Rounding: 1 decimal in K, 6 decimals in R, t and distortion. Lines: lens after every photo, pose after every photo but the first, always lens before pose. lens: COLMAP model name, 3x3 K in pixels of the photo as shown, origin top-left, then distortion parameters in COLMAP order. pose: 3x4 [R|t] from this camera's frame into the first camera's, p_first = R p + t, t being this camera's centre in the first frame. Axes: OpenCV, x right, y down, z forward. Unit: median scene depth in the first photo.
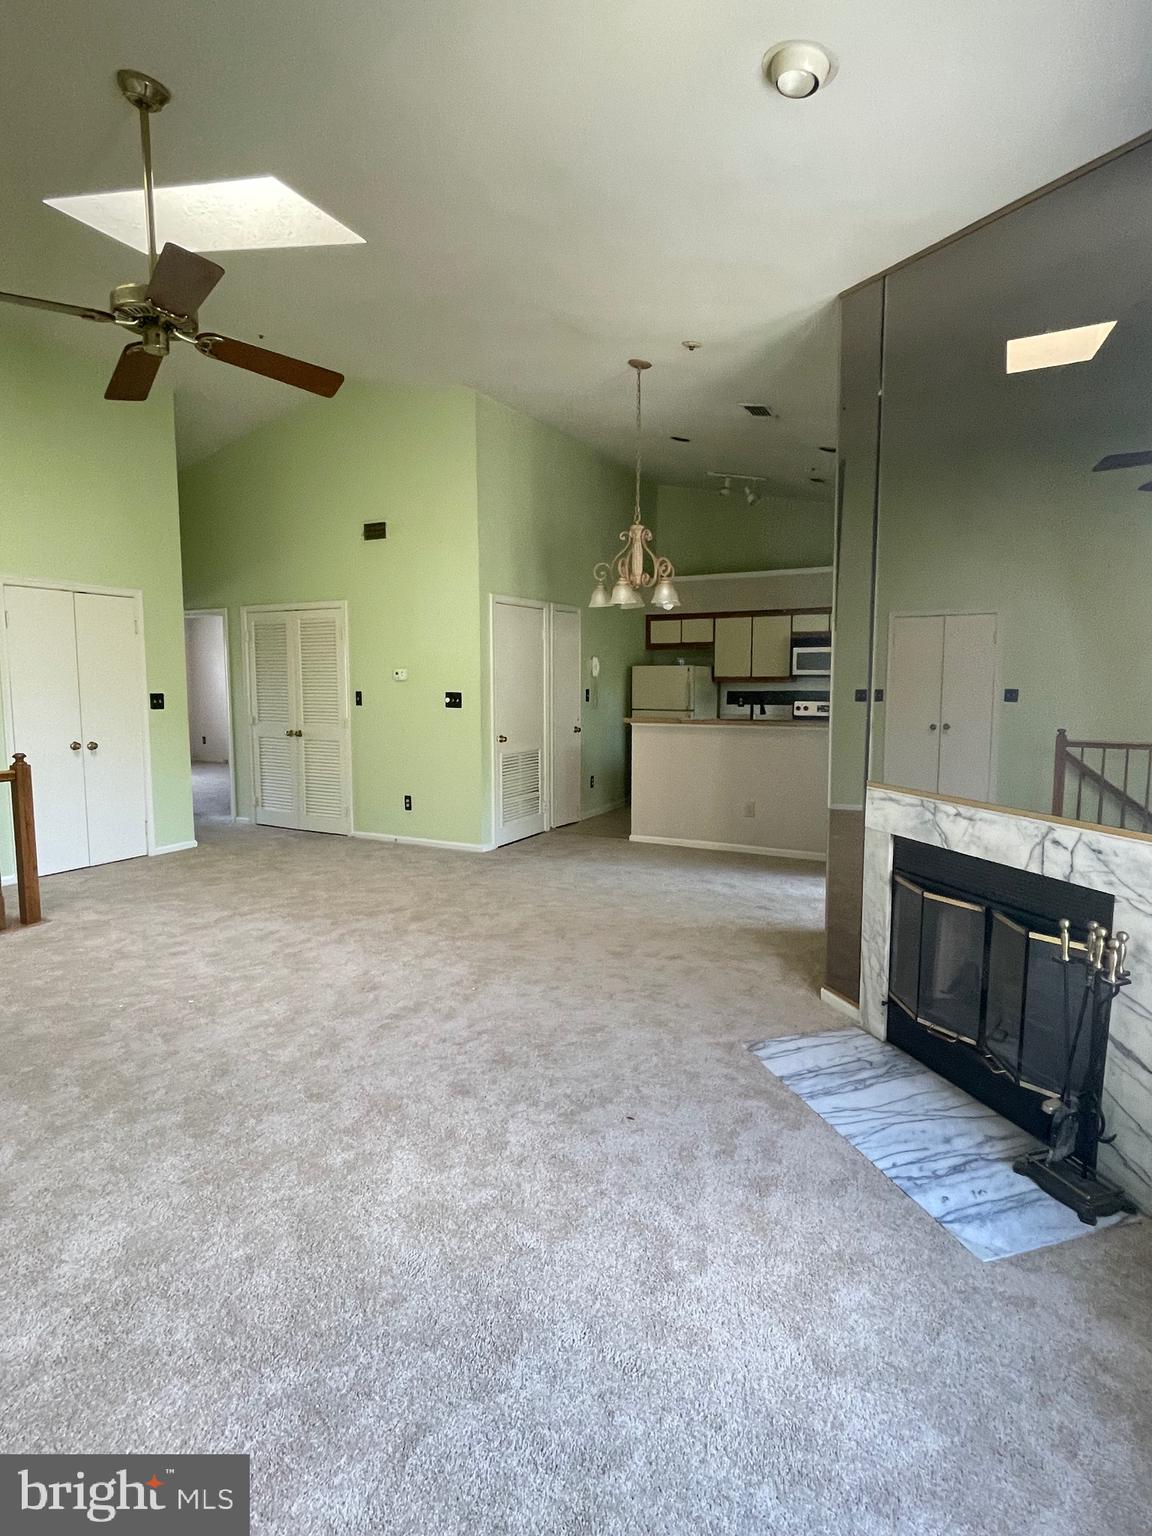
lens RADIAL K [[759.1, 0, 576.0], [0, 759.1, 768.0], [0, 0, 1]] dist [0.001268, 0.000769]
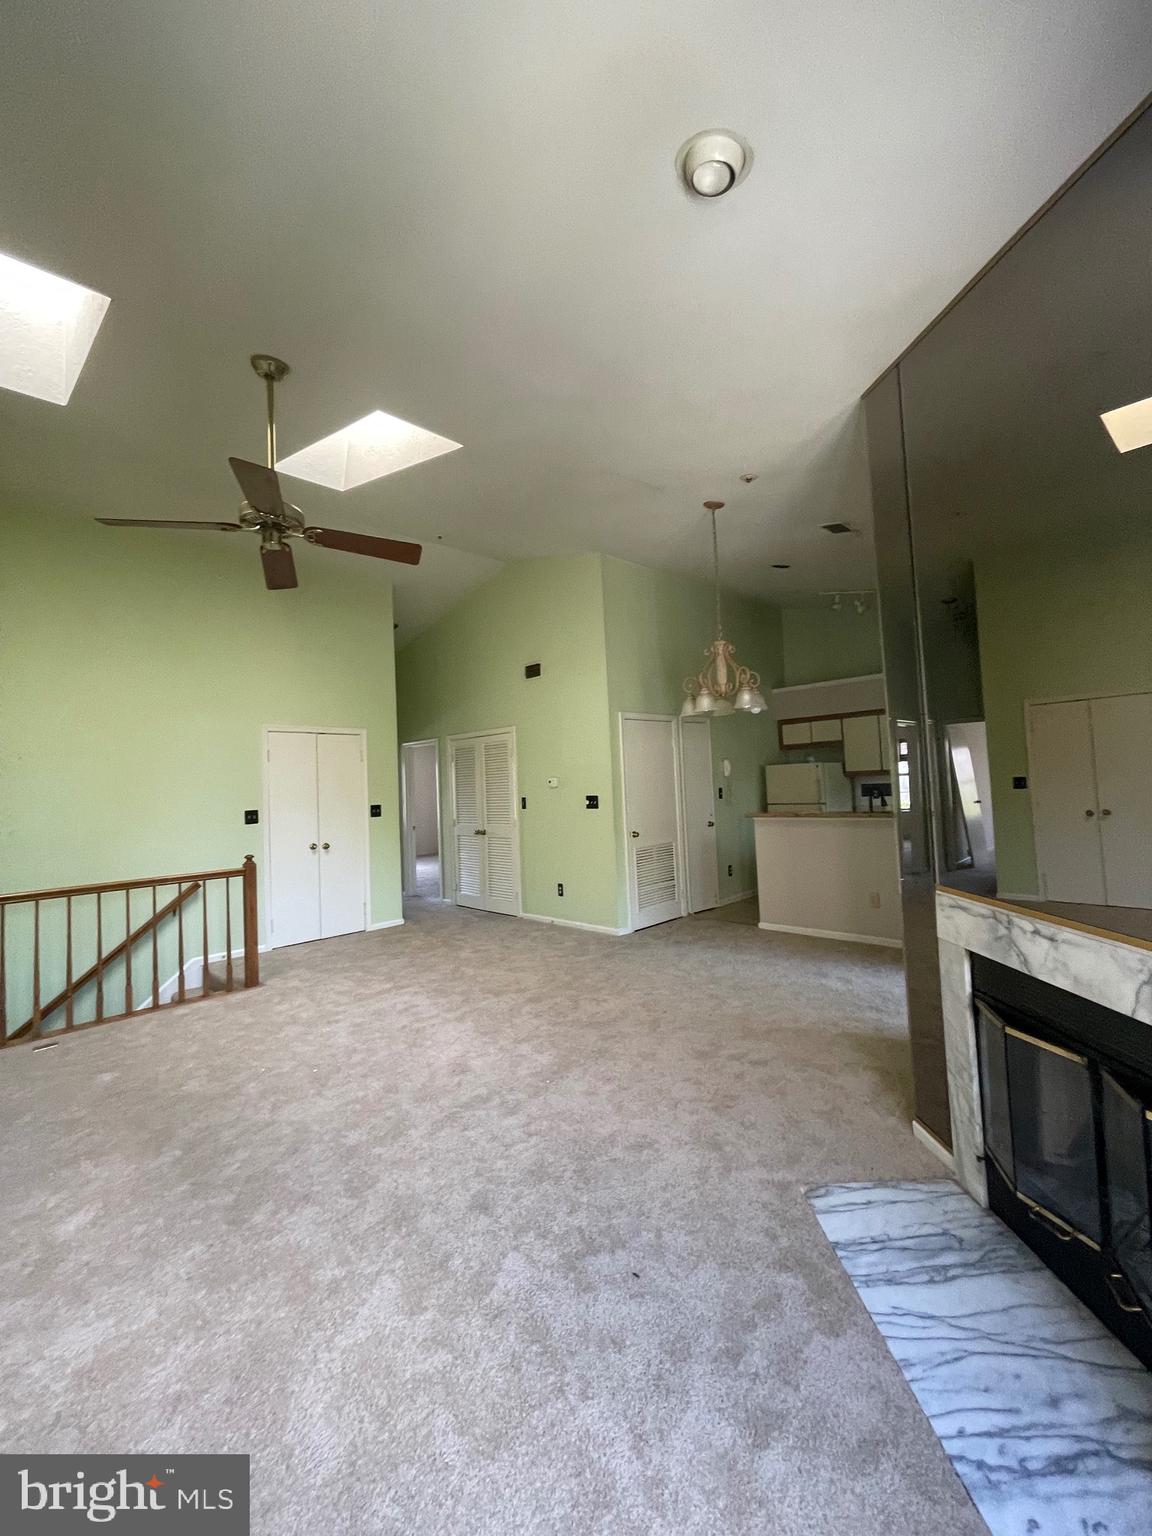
lens RADIAL K [[611.7, 0, 576.0], [0, 611.7, 768.0], [0, 0, 1]] dist [0.002981, 0.000724]
pose [[0.957032, -0.049436, -0.285738, 0.168153], [0.009435, 0.990148, -0.139705, -0.018651], [0.289829, 0.131006, 0.948070, 0.157519]]
